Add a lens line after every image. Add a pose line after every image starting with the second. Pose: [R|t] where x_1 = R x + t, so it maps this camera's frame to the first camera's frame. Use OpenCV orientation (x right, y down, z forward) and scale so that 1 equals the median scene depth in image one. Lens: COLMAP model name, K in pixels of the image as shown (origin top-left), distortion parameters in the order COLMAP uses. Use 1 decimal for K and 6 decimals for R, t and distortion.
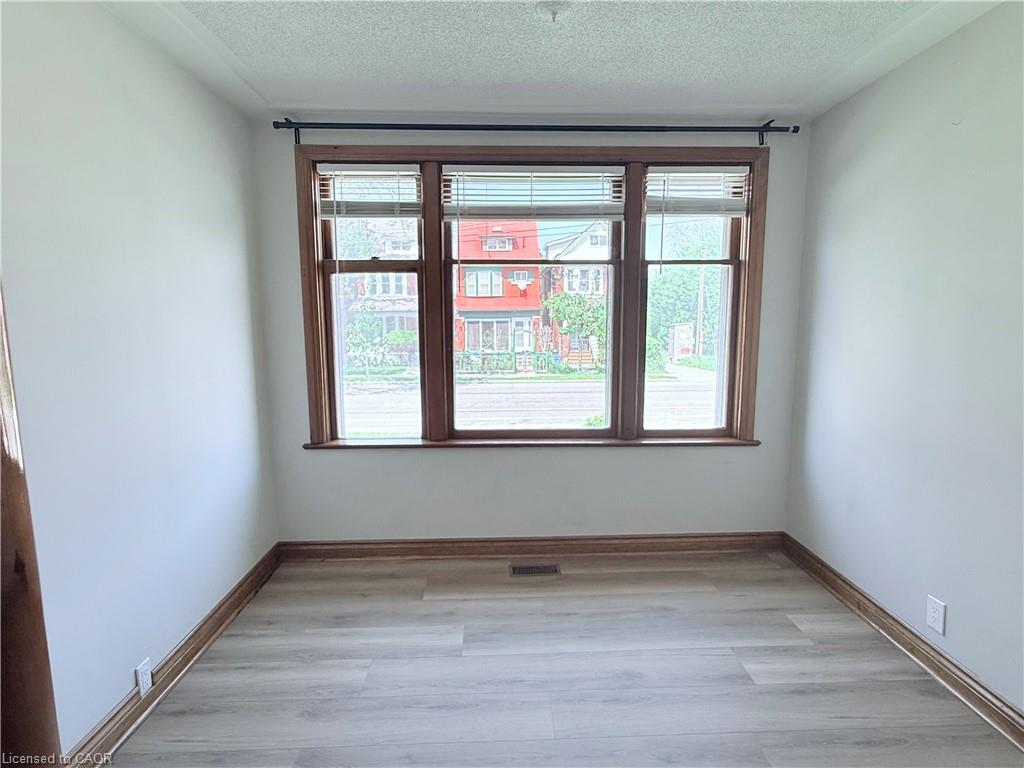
lens RADIAL K [[531.0, 0, 508.8], [0, 531.0, 386.2], [0, 0, 1]] dist [-0.005690, 0.002344]
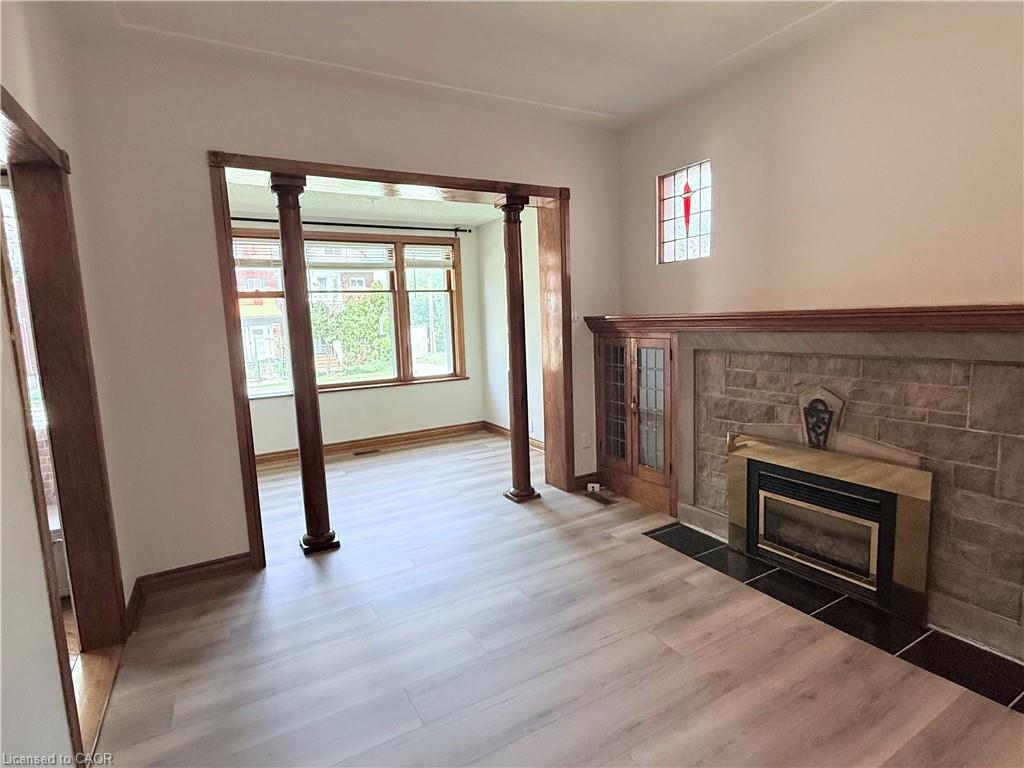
lens RADIAL K [[531.0, 0, 509.1], [0, 531.0, 381.2], [0, 0, 1]] dist [-0.005690, 0.002344]
pose [[0.882206, -0.084005, 0.463309, -0.356402], [0.092199, 0.995728, 0.004981, 0.126949], [-0.461748, 0.038323, 0.886183, -0.924354]]
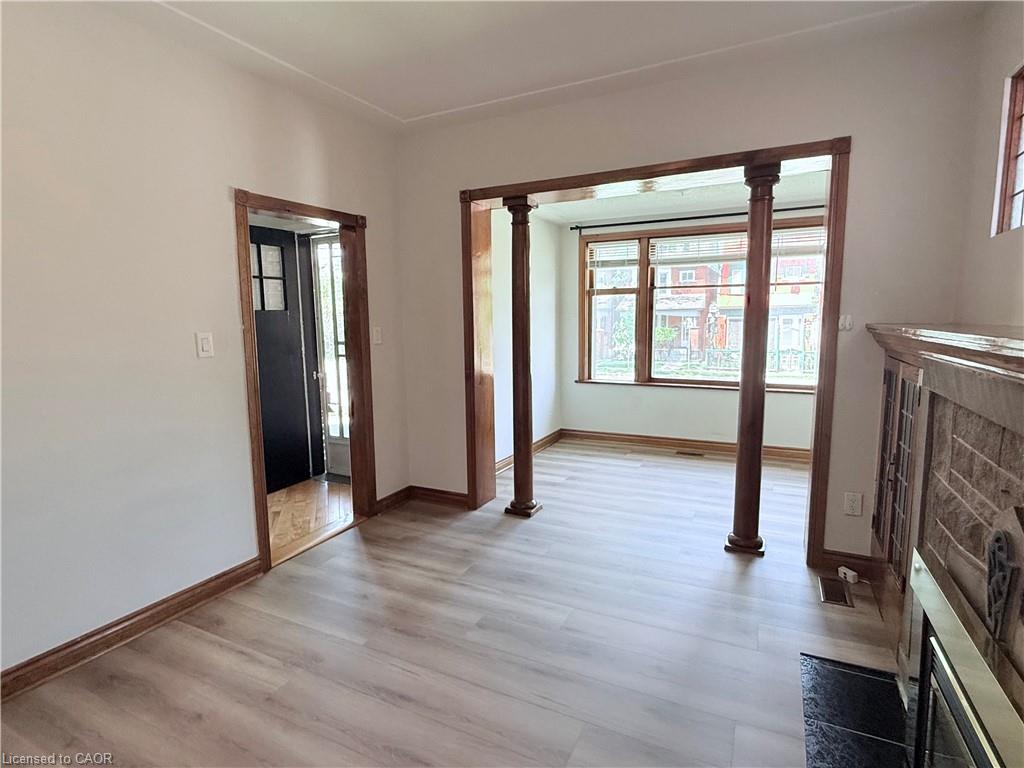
lens RADIAL K [[531.0, 0, 506.6], [0, 531.0, 375.4], [0, 0, 1]] dist [-0.005690, 0.002344]
pose [[0.879454, 0.047377, -0.473620, 0.343988], [-0.055213, 0.998471, -0.002645, 0.112990], [0.472770, 0.028476, 0.880726, -0.914297]]
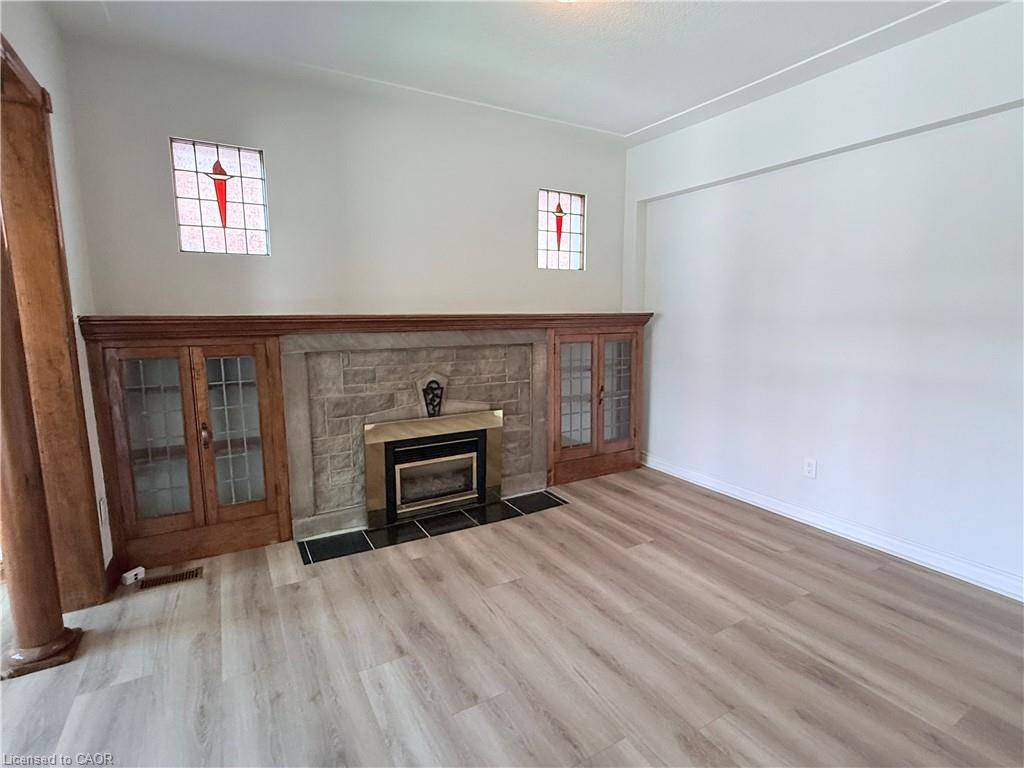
lens RADIAL K [[504.4, 0, 508.8], [0, 504.4, 382.7], [0, 0, 1]] dist [-0.002740, -0.000945]
pose [[-0.475562, -0.113465, 0.872334, -0.567124], [0.118351, 0.974379, 0.191258, 0.018490], [-0.871685, 0.194196, -0.449949, -0.035743]]
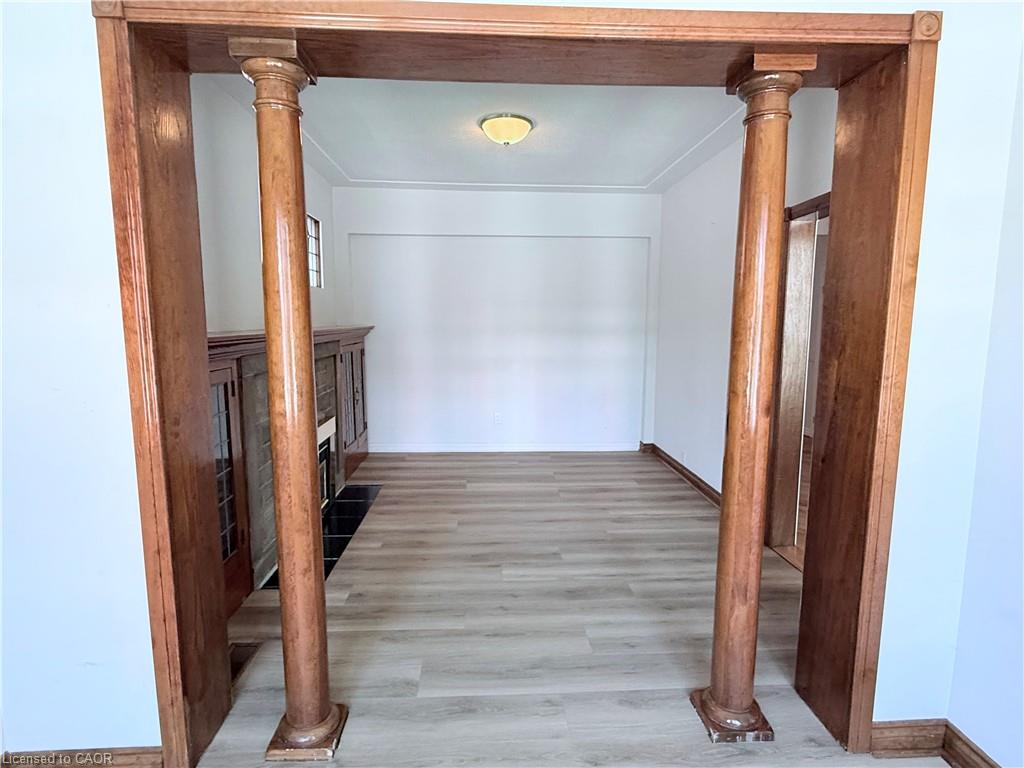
lens RADIAL K [[531.0, 0, 511.0], [0, 531.0, 381.7], [0, 0, 1]] dist [-0.005690, 0.002344]
pose [[-0.999536, 0.008218, -0.029322, 0.059489], [0.000839, 0.969967, 0.243235, -0.111822], [0.030440, 0.243098, -0.969524, 0.774156]]
